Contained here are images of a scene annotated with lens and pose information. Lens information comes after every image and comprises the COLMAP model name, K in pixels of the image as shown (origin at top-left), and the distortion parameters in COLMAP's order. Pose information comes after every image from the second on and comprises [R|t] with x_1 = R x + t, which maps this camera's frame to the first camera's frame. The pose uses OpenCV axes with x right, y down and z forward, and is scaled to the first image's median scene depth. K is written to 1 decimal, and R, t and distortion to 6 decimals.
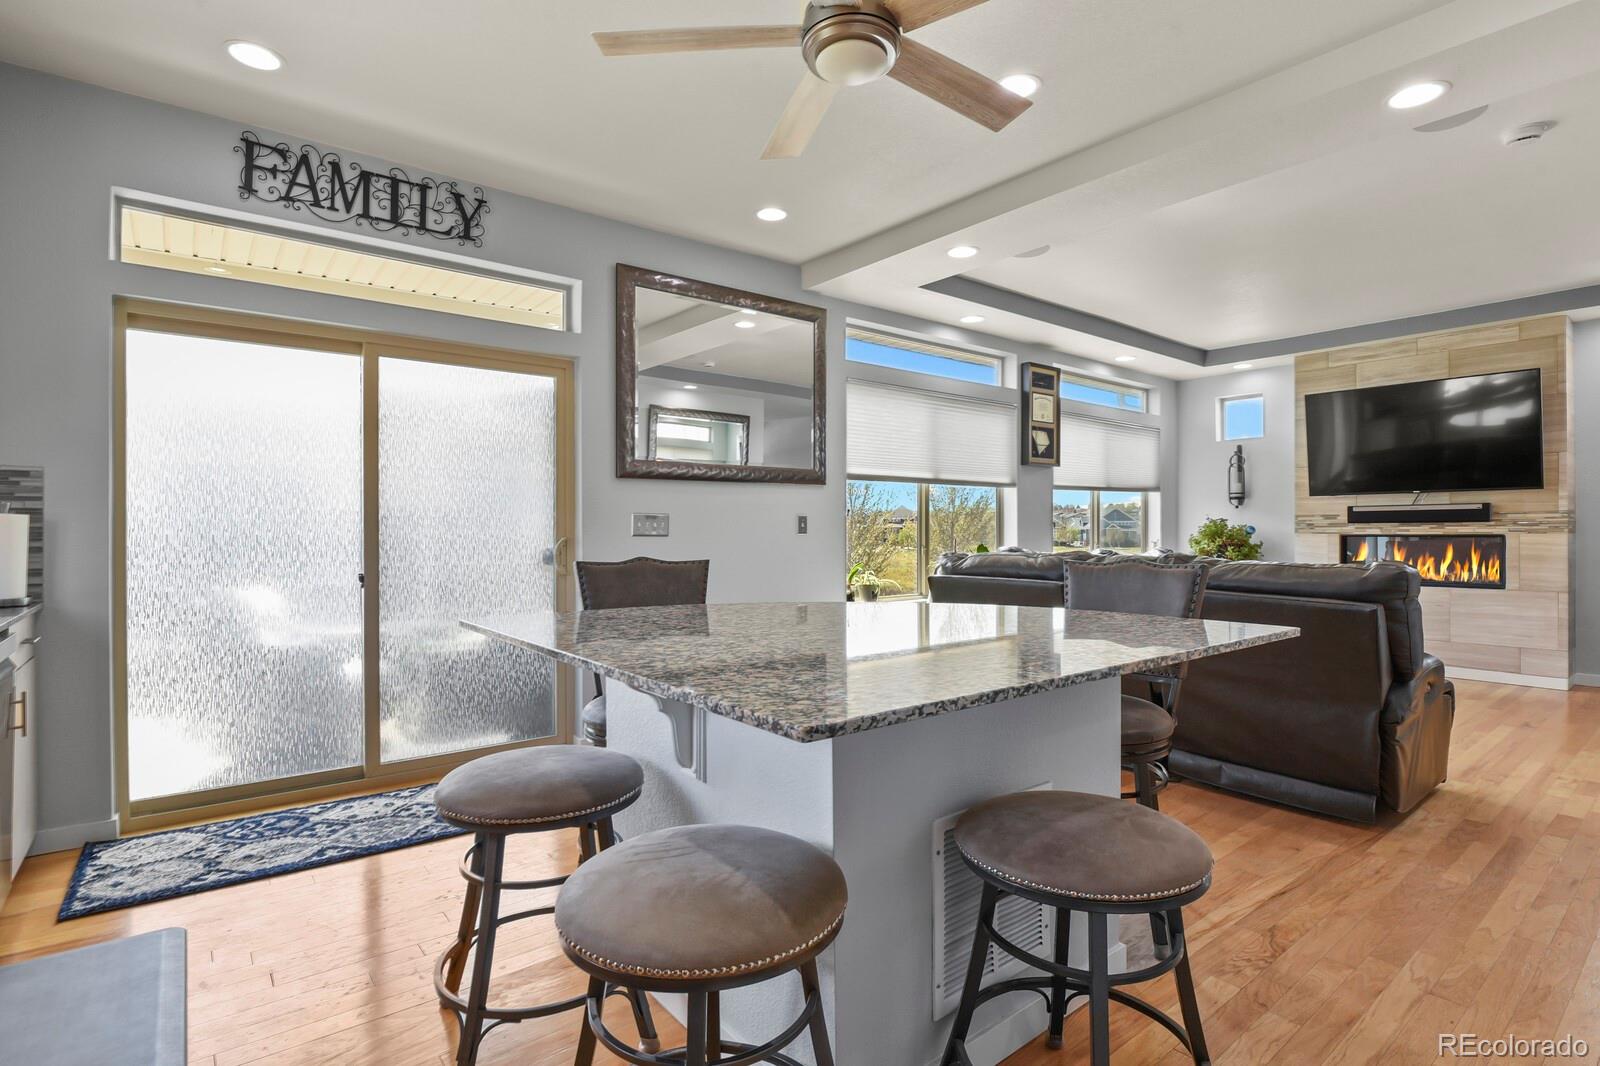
lens RADIAL K [[781.4, 0, 809.5], [0, 781.4, 536.5], [0, 0, 1]] dist [-0.015938, -0.001472]
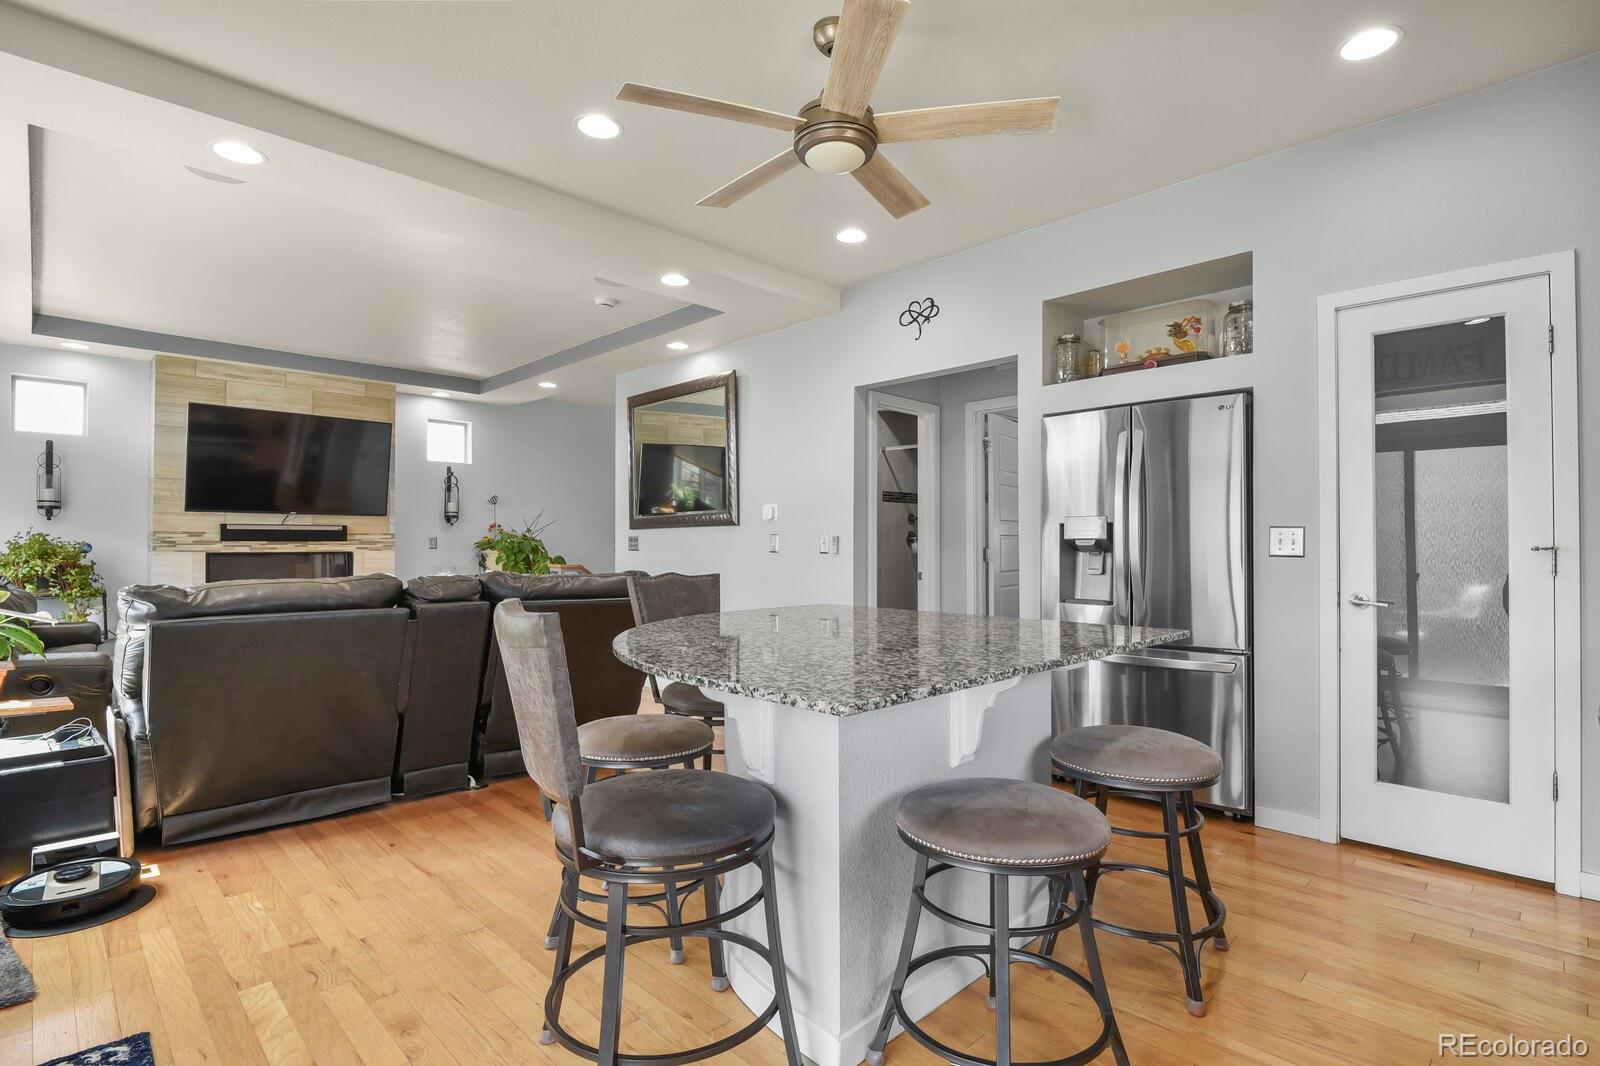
lens RADIAL K [[781.4, 0, 809.5], [0, 781.4, 536.5], [0, 0, 1]] dist [-0.015938, -0.001472]
pose [[-0.109928, 0.013067, 0.993854, -0.408730], [0.005031, 0.999908, -0.012590, -0.007575], [-0.993927, 0.003616, -0.109983, 0.415999]]
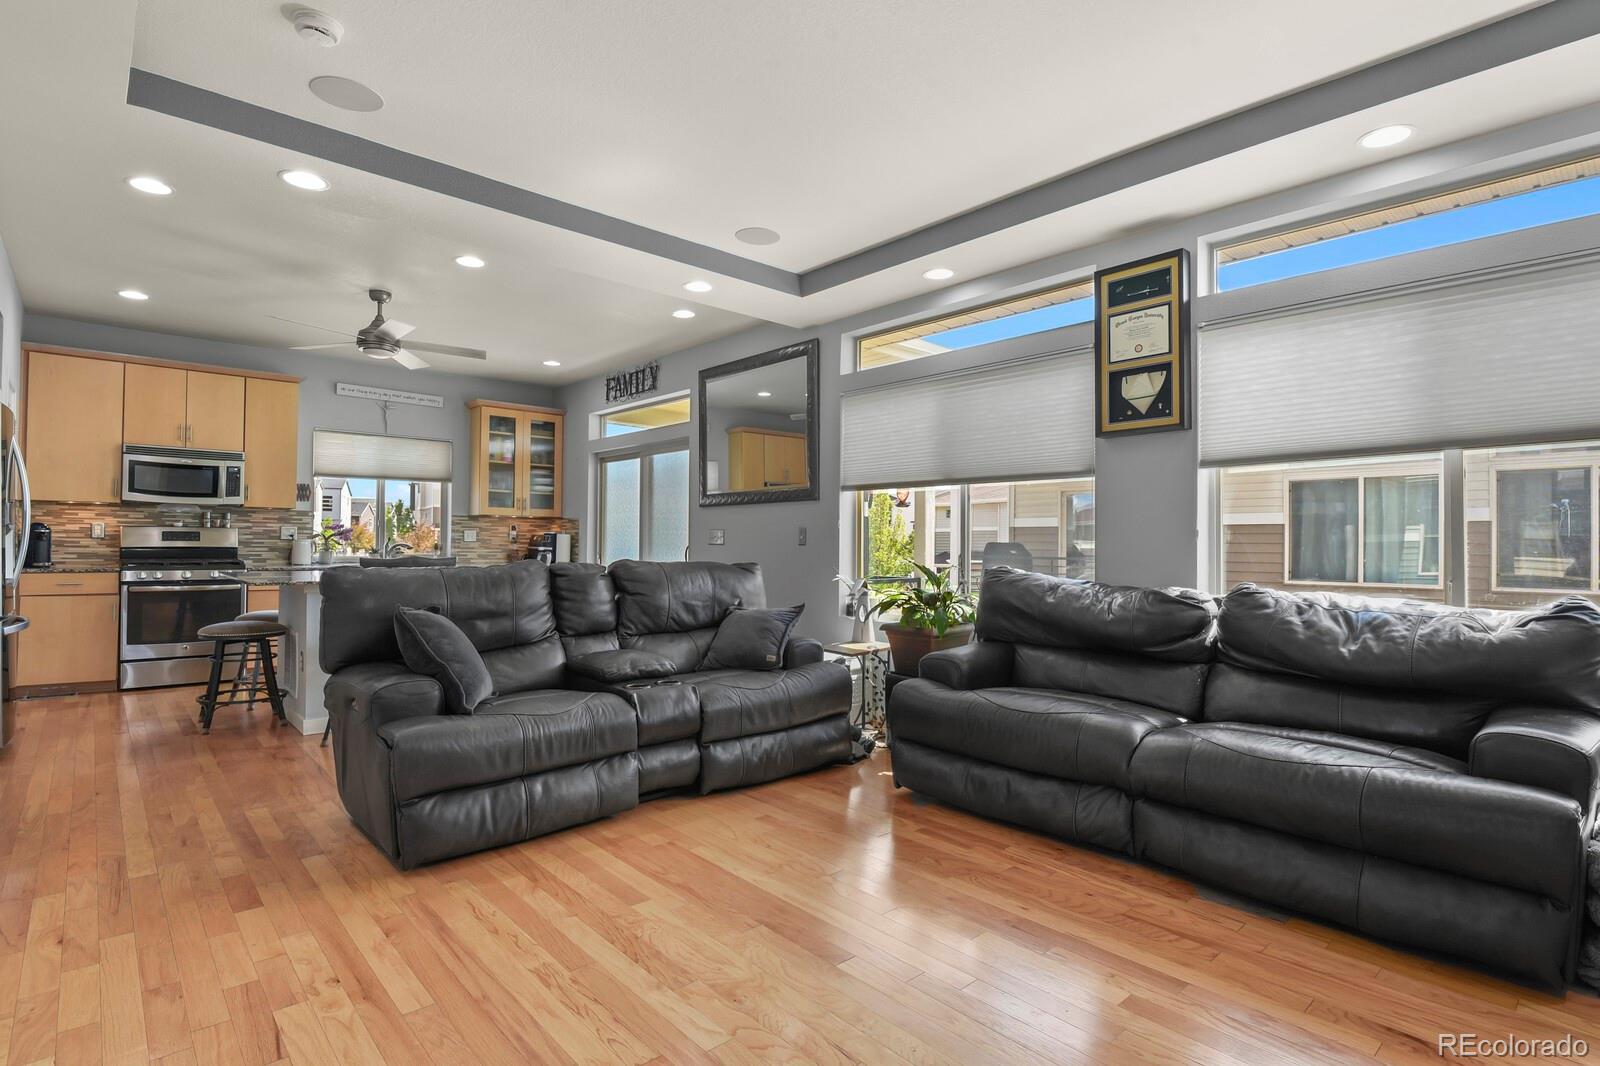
lens RADIAL K [[788.9, 0, 815.9], [0, 788.9, 537.0], [0, 0, 1]] dist [-0.021031, -0.001160]
pose [[0.073122, -0.006320, -0.997303, 0.974066], [-0.015589, 0.999851, -0.007479, -0.005985], [0.997201, 0.016094, 0.073012, 0.808720]]
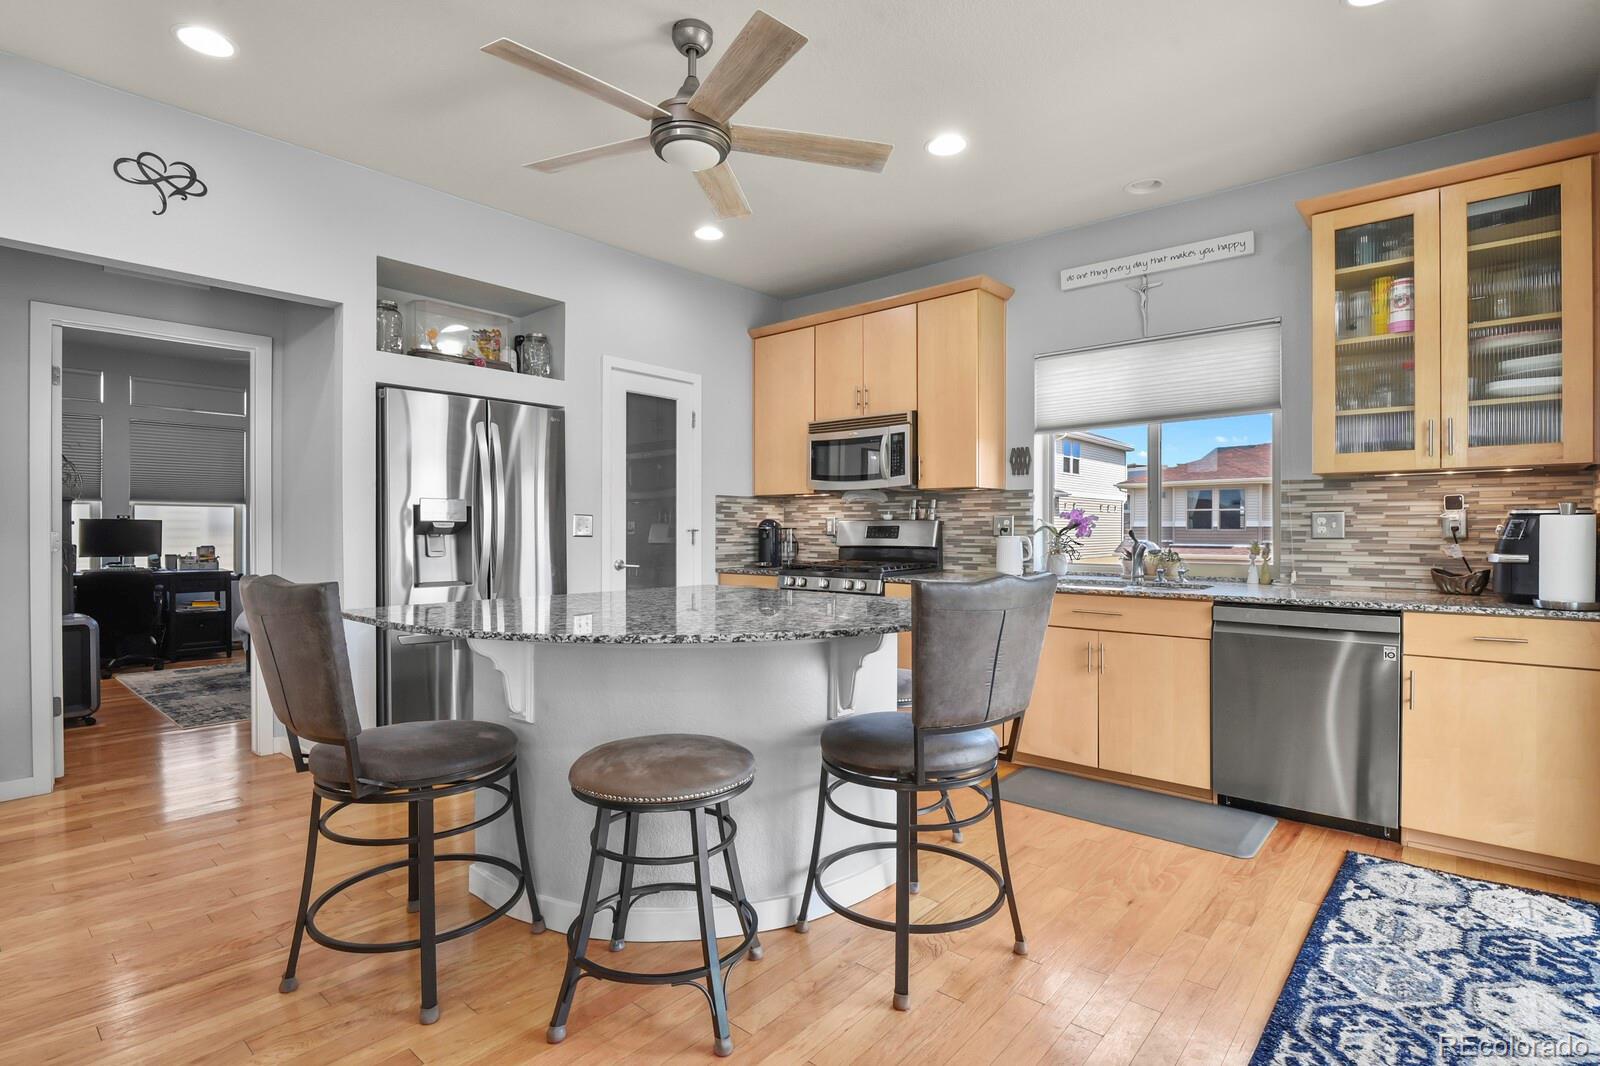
lens RADIAL K [[786.0, 0, 818.3], [0, 786.0, 528.2], [0, 0, 1]] dist [-0.000685, -0.001126]
pose [[-0.980891, 0.003400, -0.194527, 0.038179], [0.002364, 0.999982, 0.005556, -0.010572], [0.194543, 0.004990, -0.980881, 0.819565]]
